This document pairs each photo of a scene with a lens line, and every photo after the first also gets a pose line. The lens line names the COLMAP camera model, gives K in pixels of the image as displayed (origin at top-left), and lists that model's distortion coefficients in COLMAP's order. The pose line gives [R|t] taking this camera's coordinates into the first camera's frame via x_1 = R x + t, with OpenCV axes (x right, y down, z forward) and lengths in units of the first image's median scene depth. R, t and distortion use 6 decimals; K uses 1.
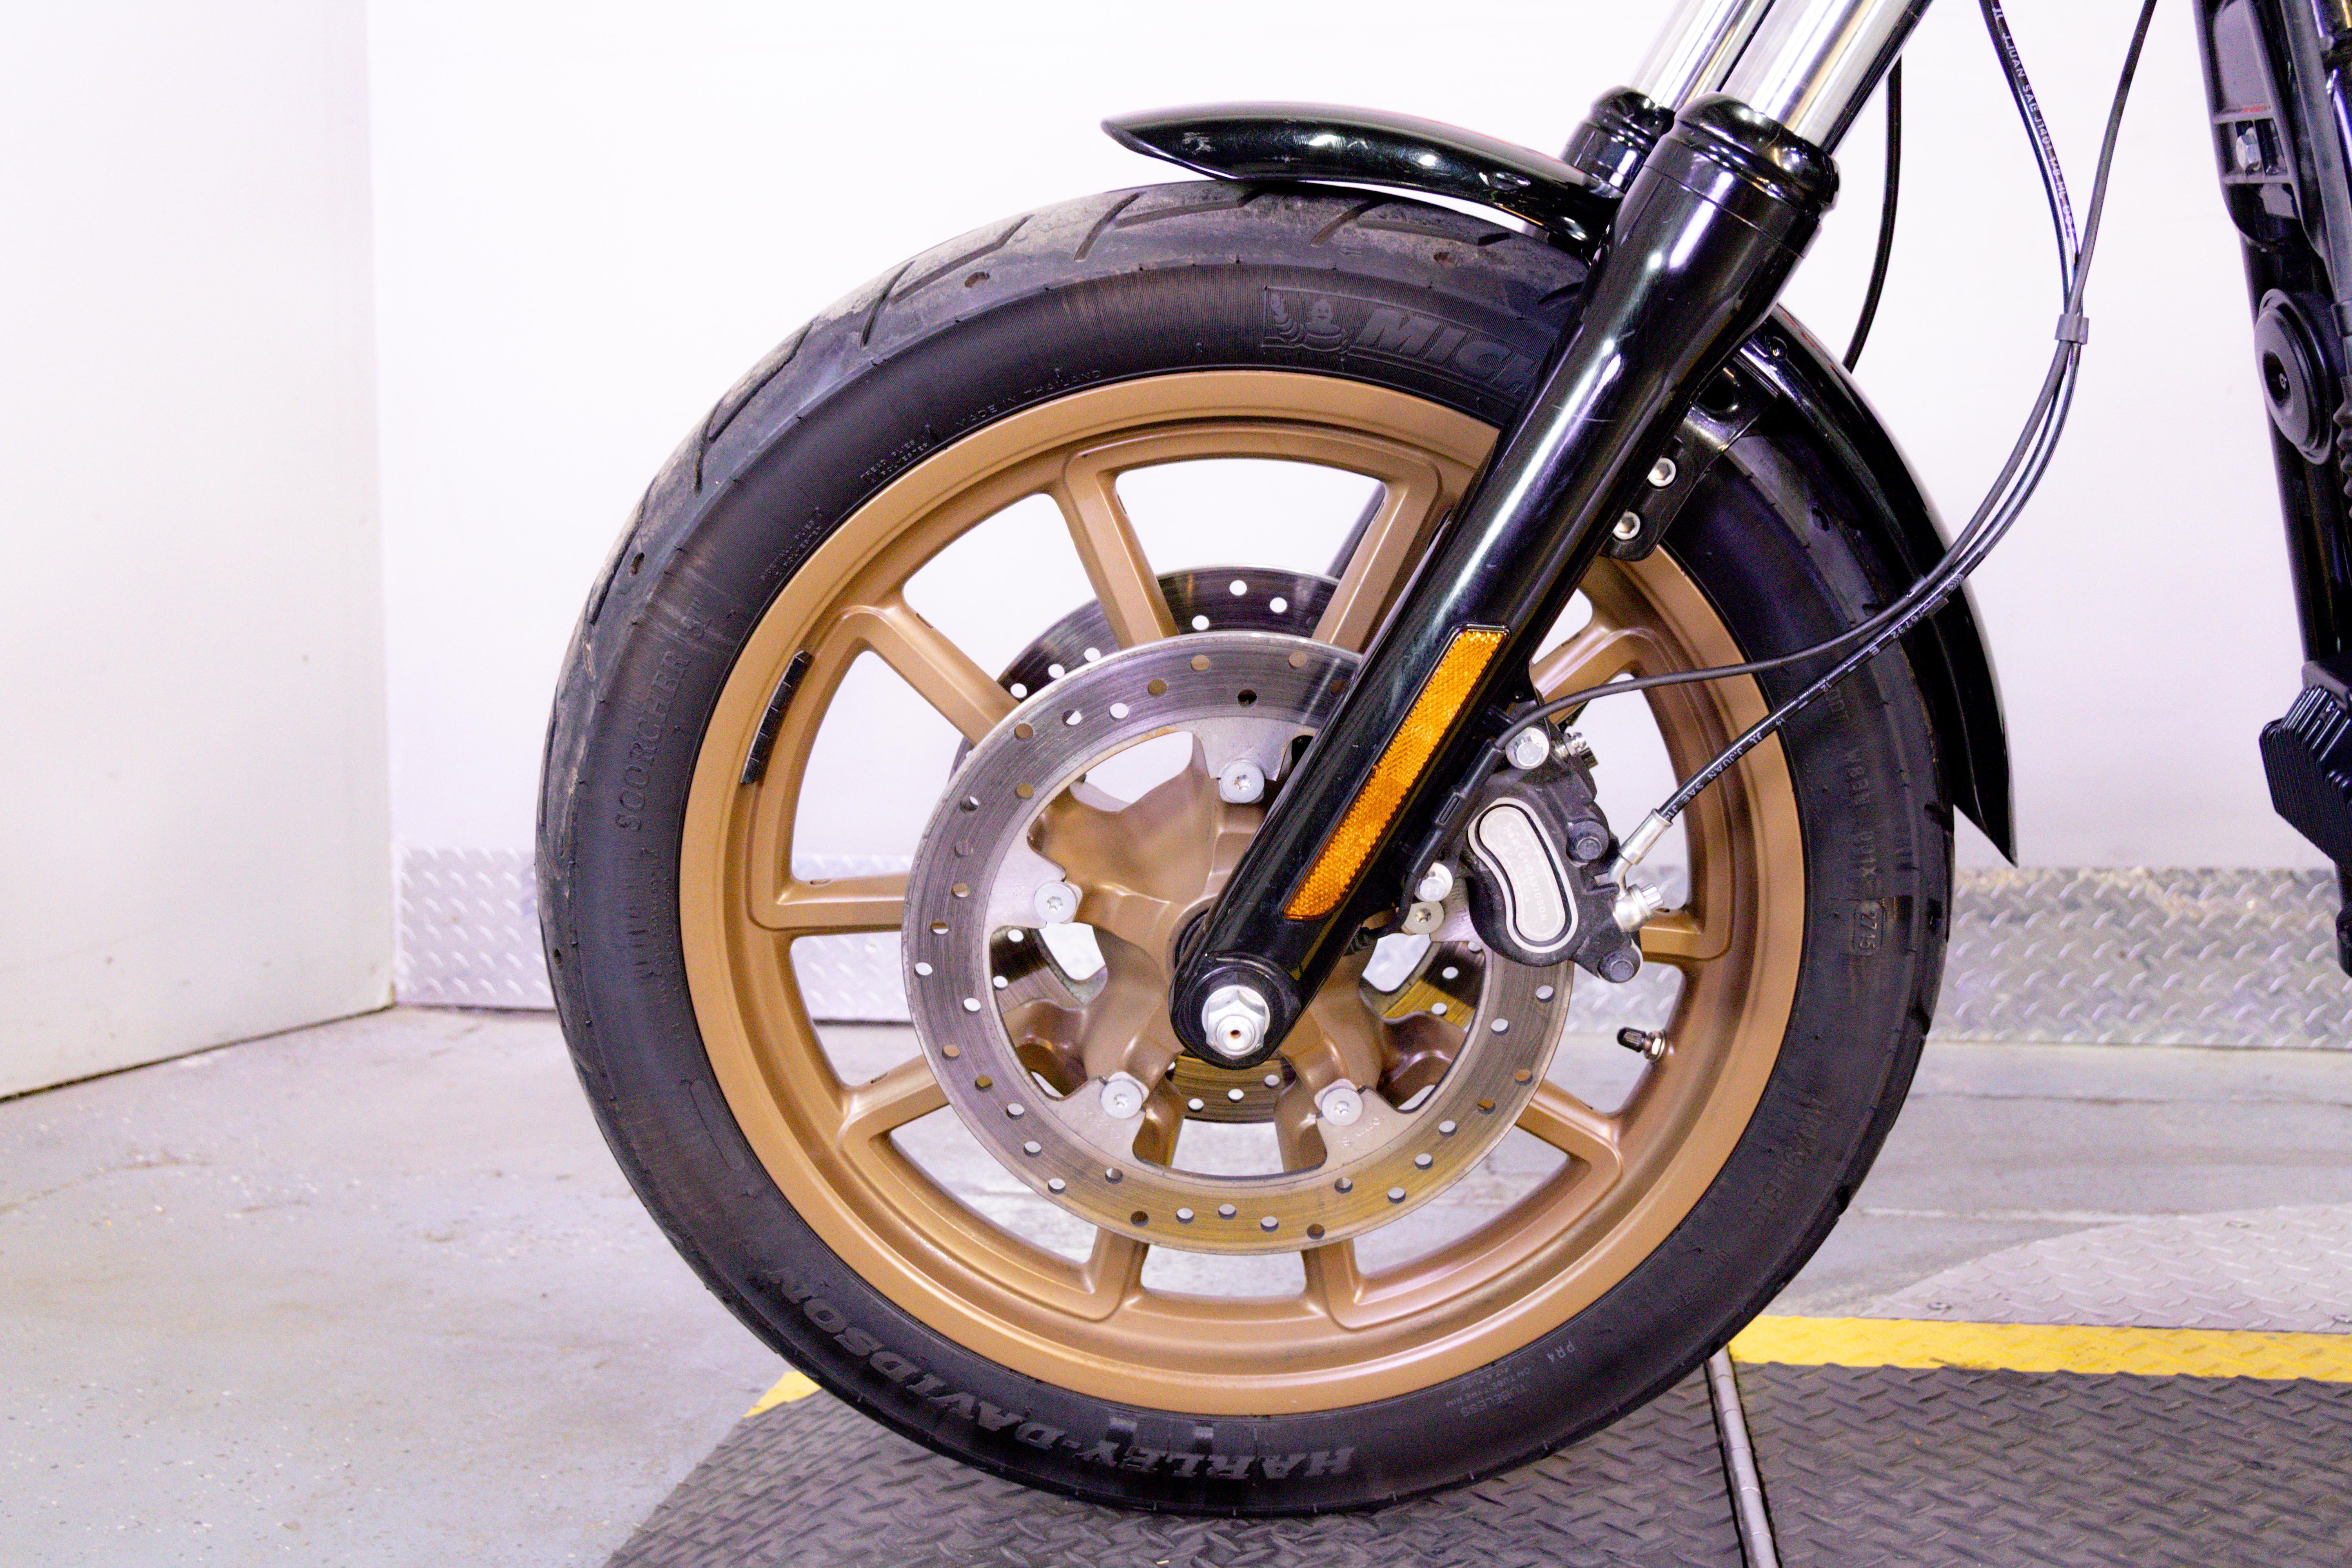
lens RADIAL K [[2248.1, 0, 1184.3], [0, 2248.1, 779.4], [0, 0, 1]] dist [0.004518, 0.000000]
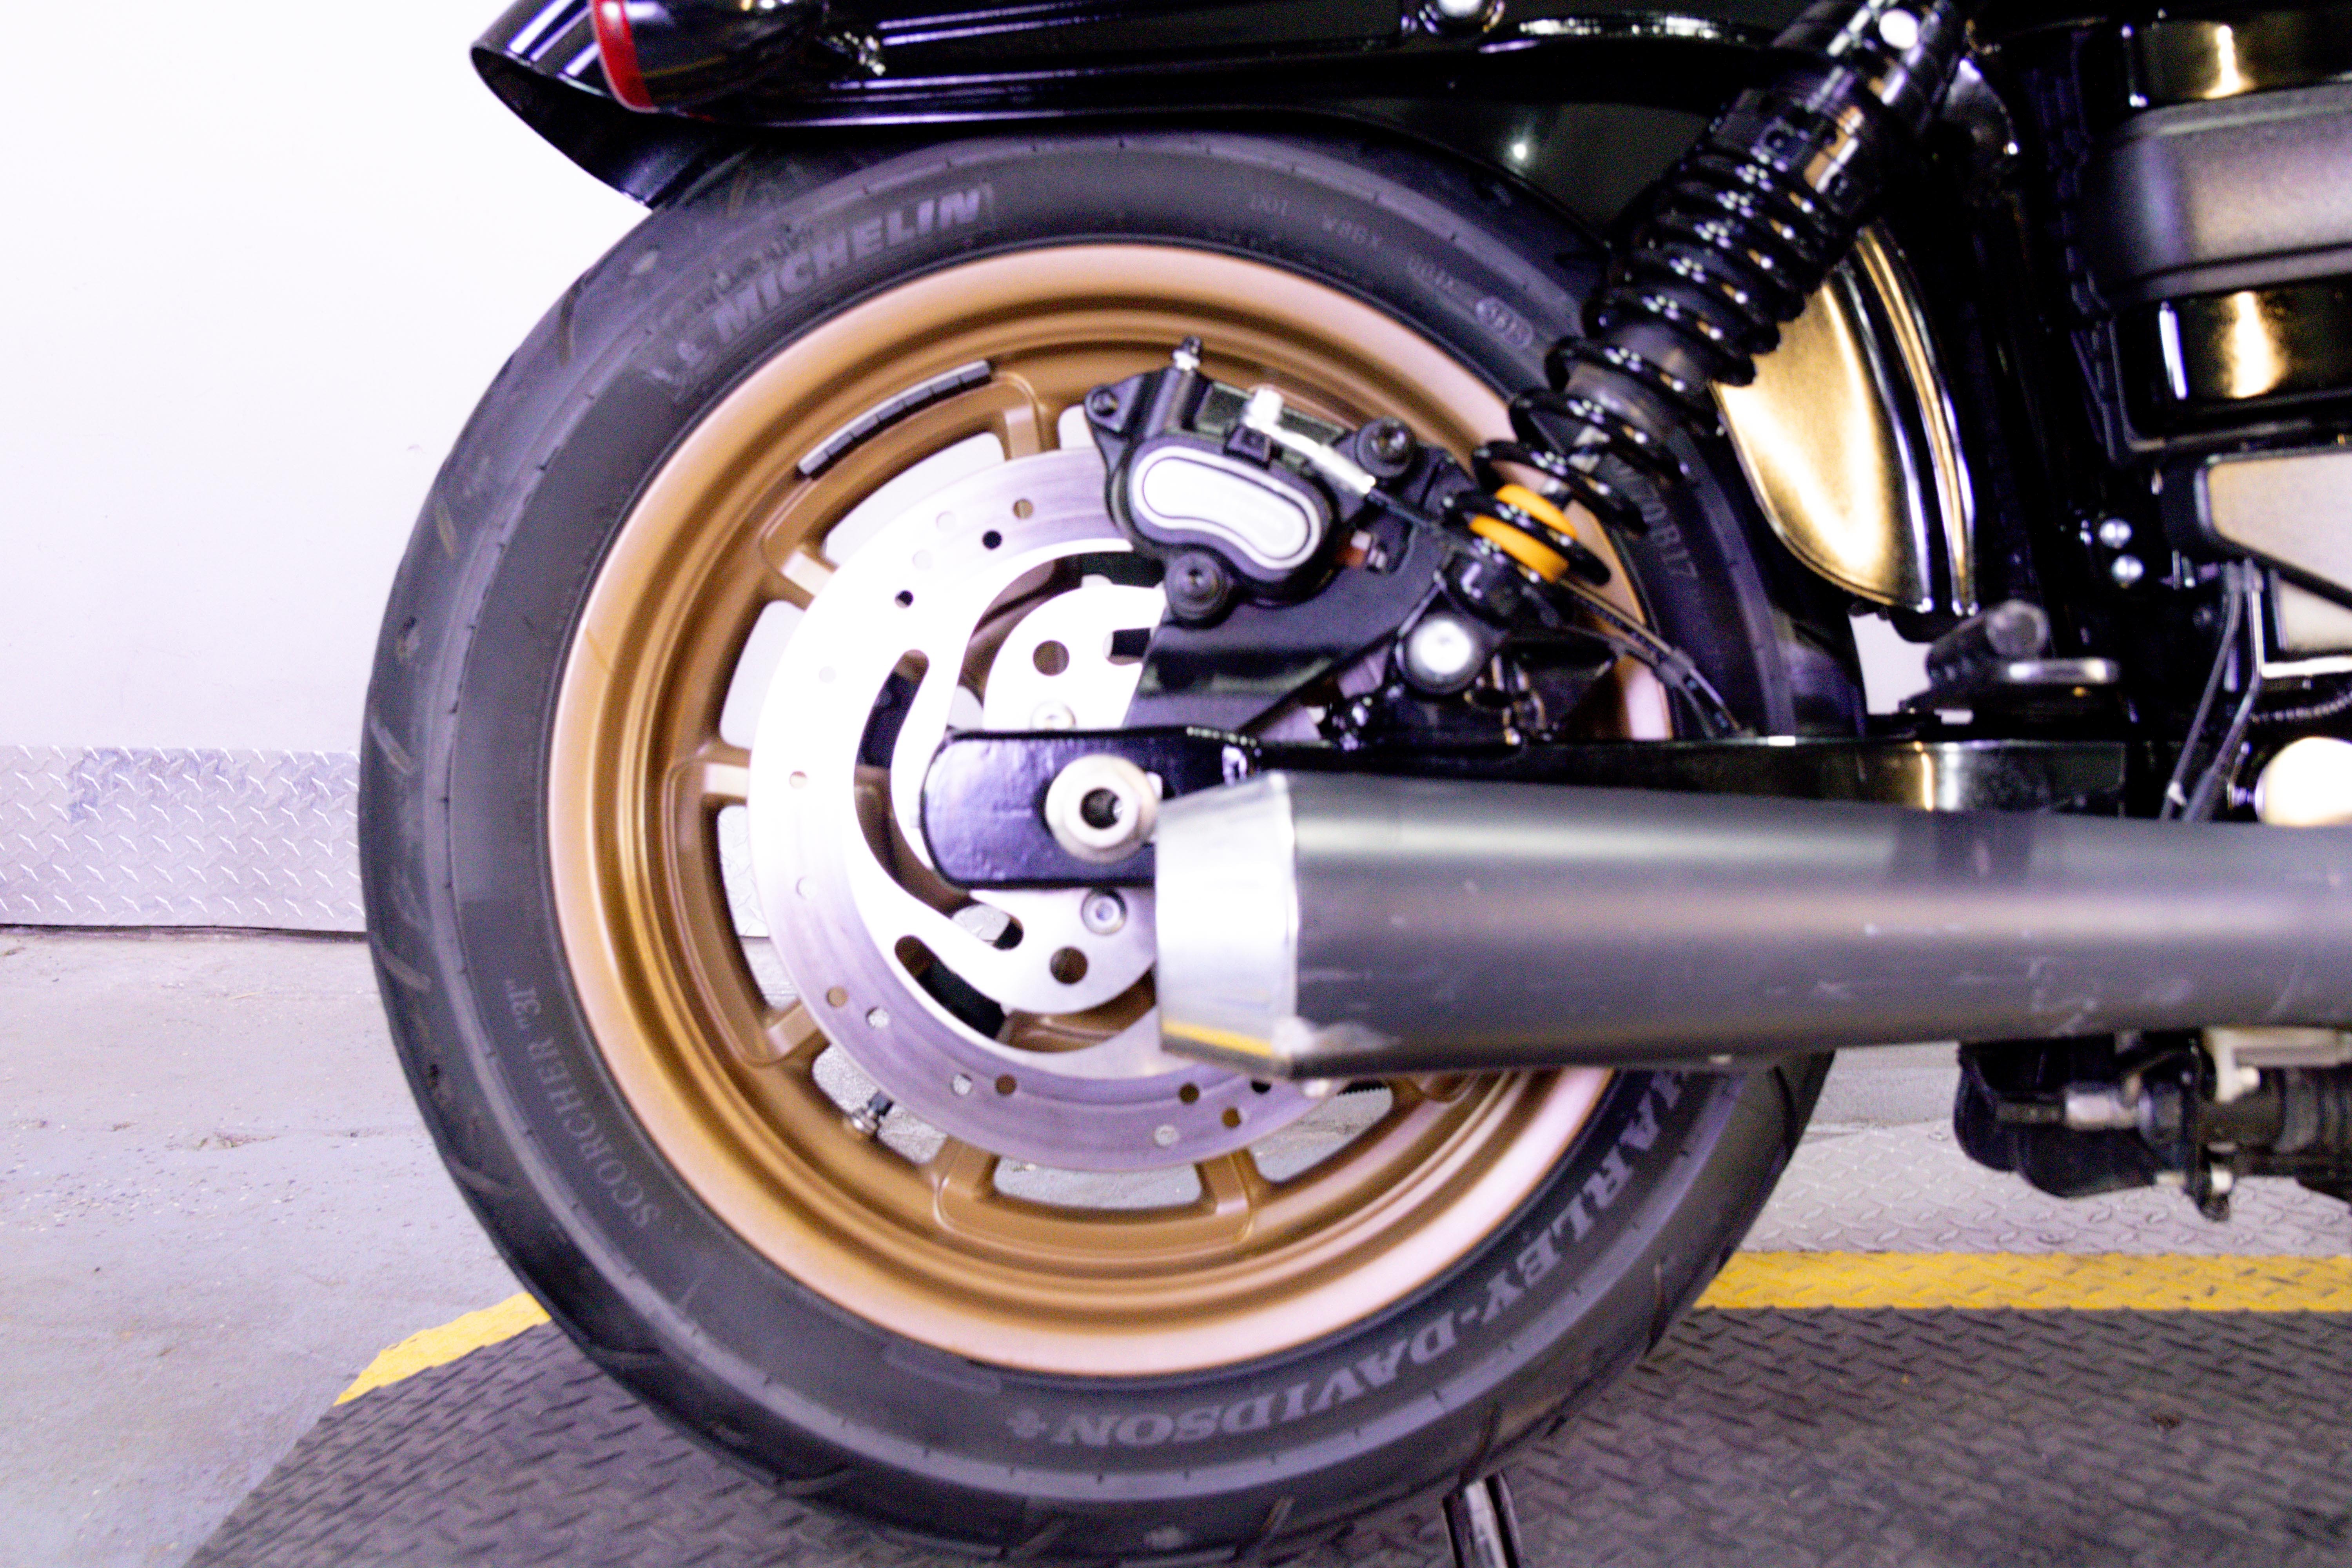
lens RADIAL K [[2248.1, 0, 1165.7], [0, 2248.1, 790.0], [0, 0, 1]] dist [0.004518, 0.000000]
pose [[0.986970, -0.004157, 0.160848, -0.029809], [-0.004439, 0.998582, 0.053043, -0.003050], [-0.160840, -0.053066, 0.985553, 0.153487]]
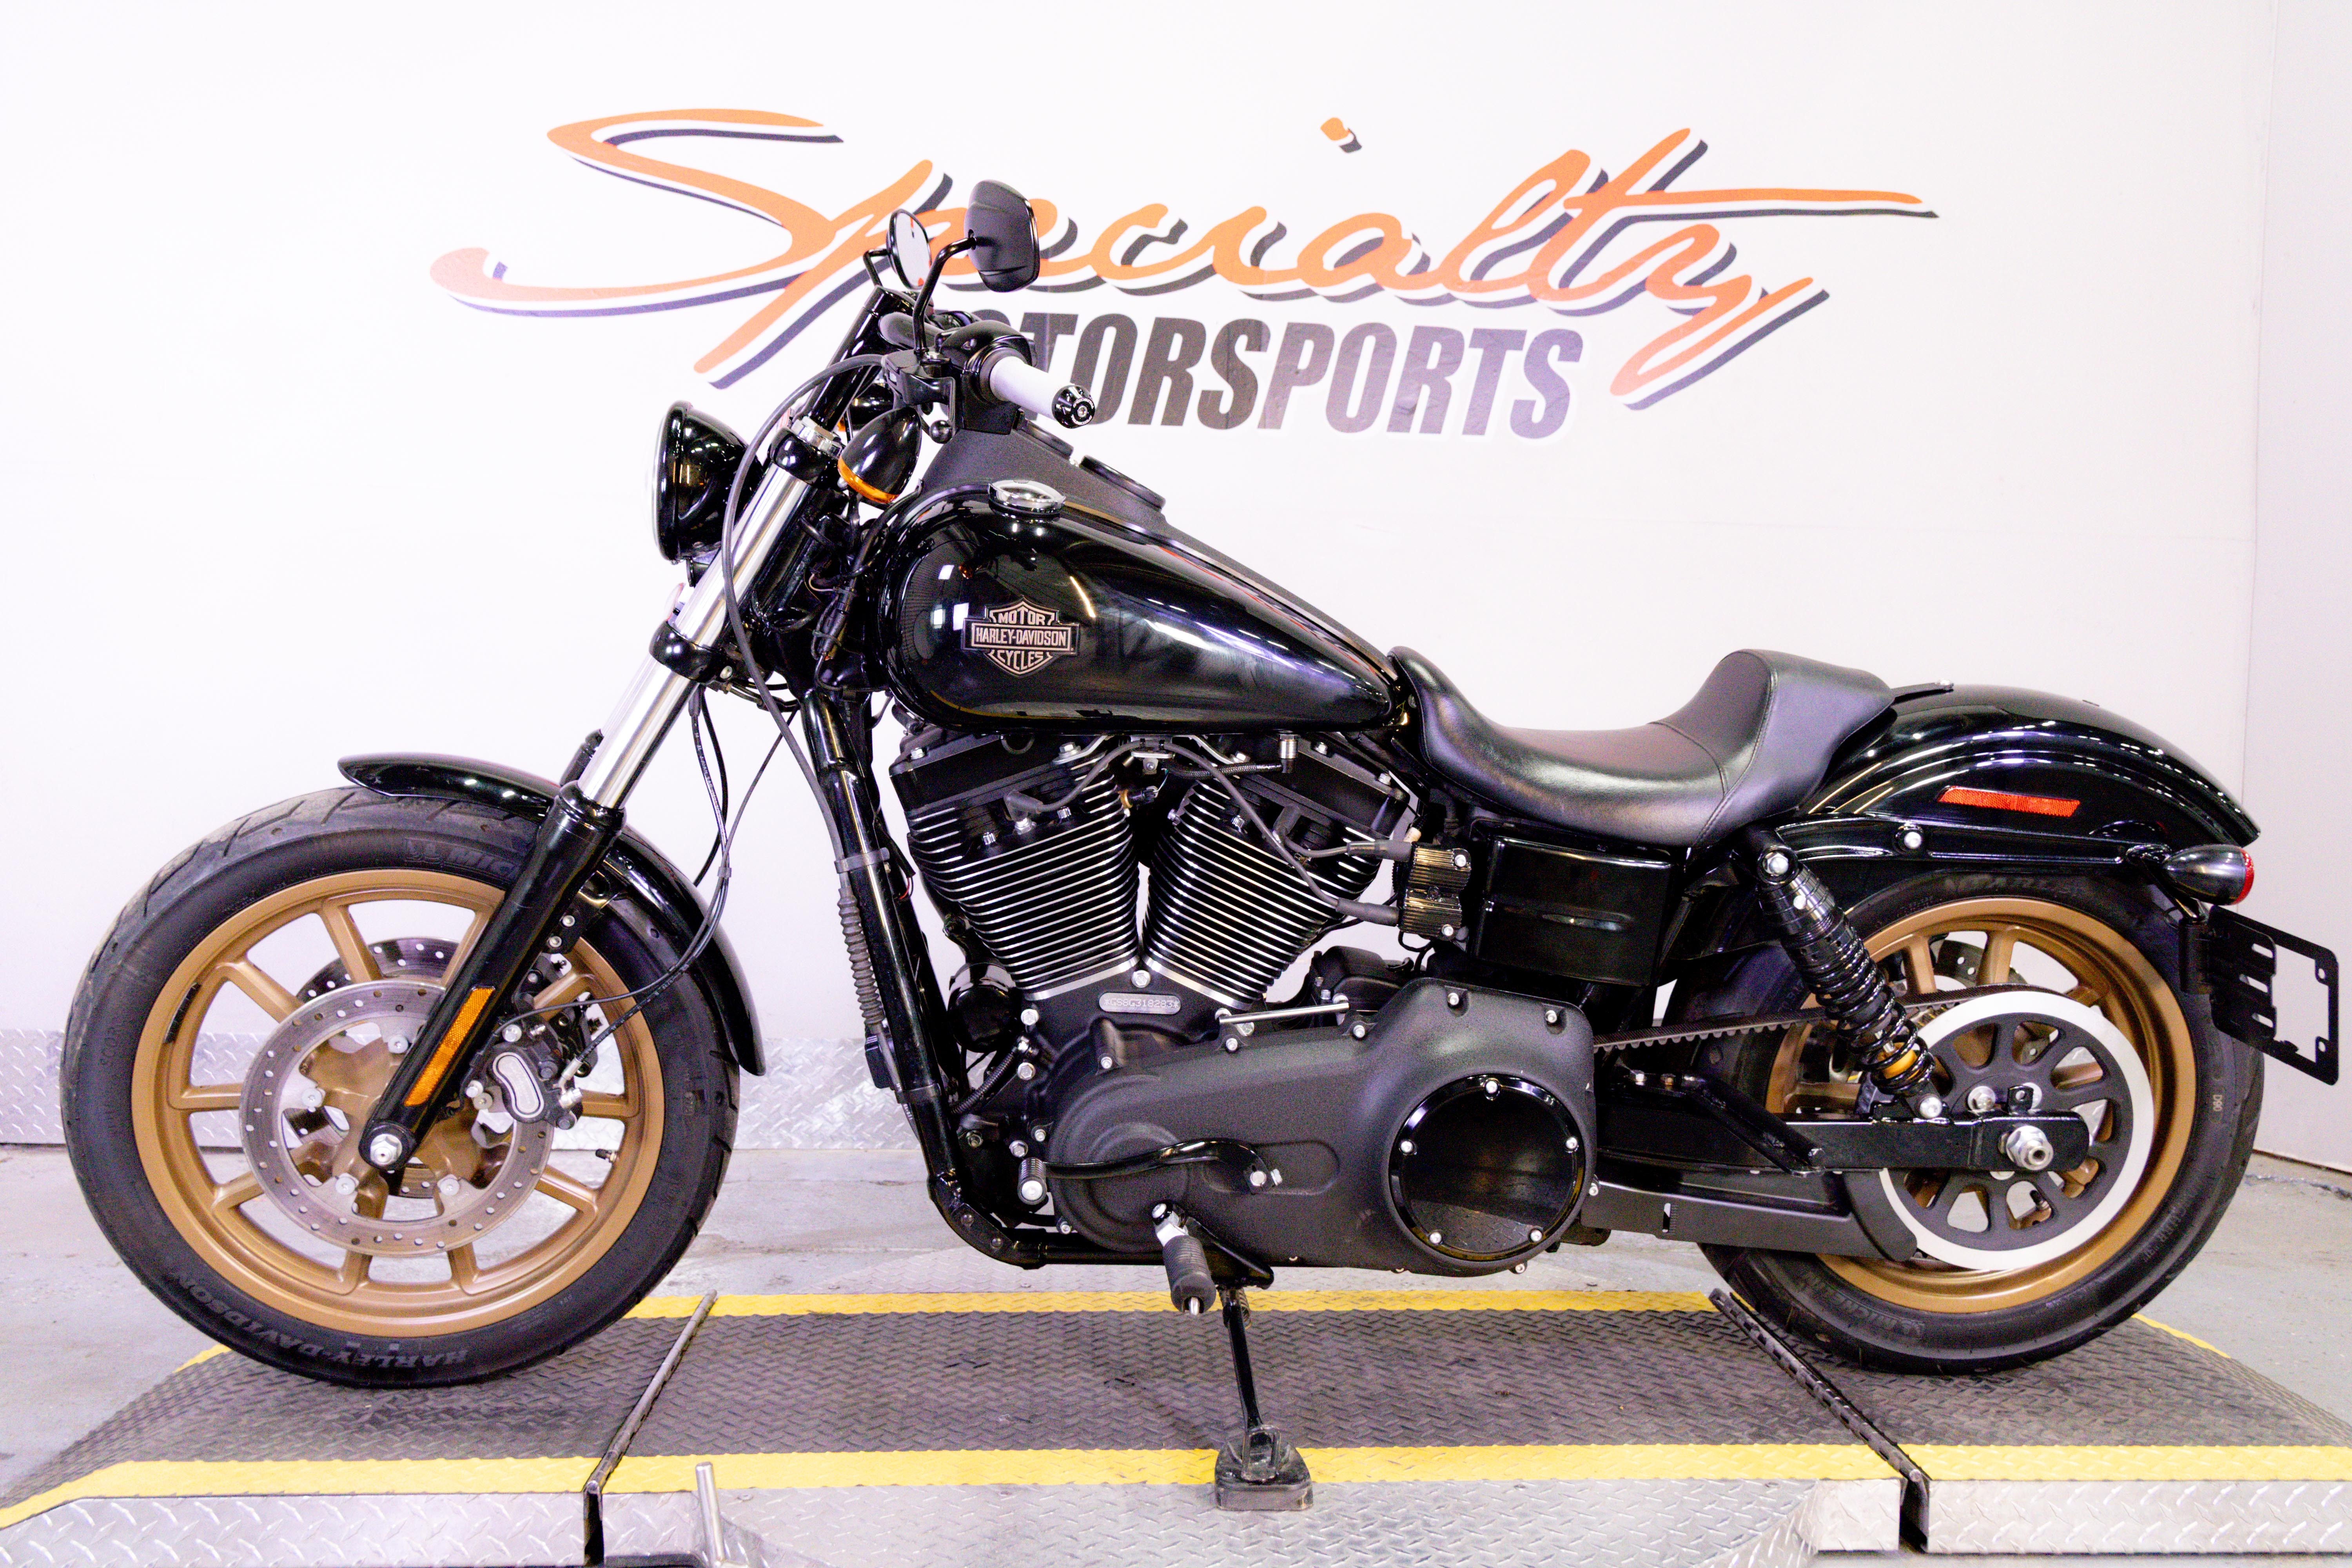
lens RADIAL K [[2035.0, 0, 1167.4], [0, 2035.0, 789.2], [0, 0, 1]] dist [0.020834, -0.029615]
pose [[0.977134, 0.020592, 0.211623, 0.313213], [-0.007562, 0.998035, -0.062196, -0.121928], [-0.212488, 0.059173, 0.975370, -1.094513]]
